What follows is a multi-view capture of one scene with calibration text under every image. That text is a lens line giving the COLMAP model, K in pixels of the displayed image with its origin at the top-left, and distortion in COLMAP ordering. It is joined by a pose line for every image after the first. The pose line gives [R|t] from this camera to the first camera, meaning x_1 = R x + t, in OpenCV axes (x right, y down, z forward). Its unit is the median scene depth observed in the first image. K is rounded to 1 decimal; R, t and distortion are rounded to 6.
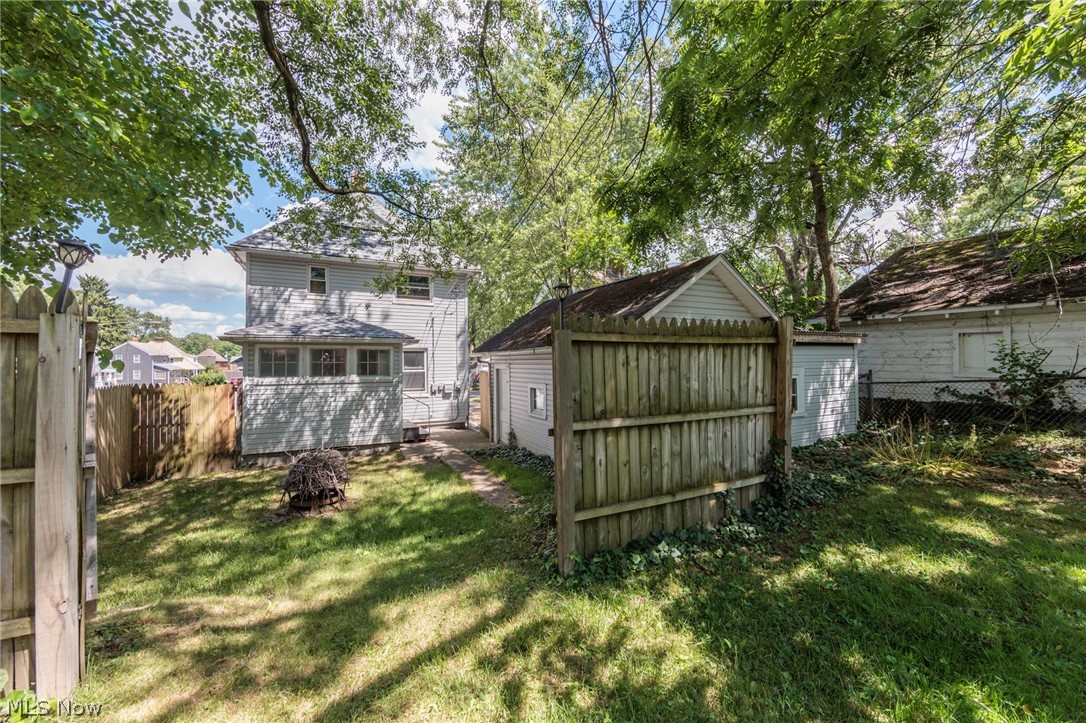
lens RADIAL K [[426.0, 0, 546.3], [0, 426.0, 361.1], [0, 0, 1]] dist [-0.000413, -0.000058]
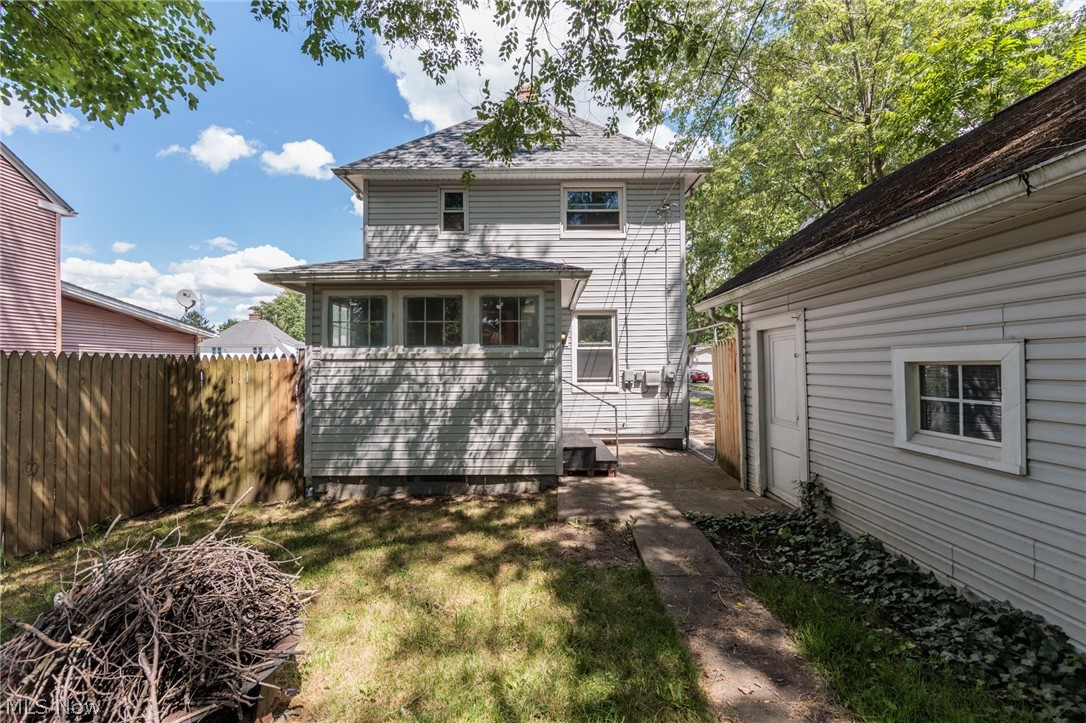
lens RADIAL K [[426.0, 0, 546.3], [0, 426.0, 361.1], [0, 0, 1]] dist [-0.000413, -0.000058]
pose [[0.889315, -0.009964, -0.457187, -0.121247], [0.007759, 0.999947, -0.006702, 0.056119], [0.457230, 0.002413, 0.889345, 0.543856]]
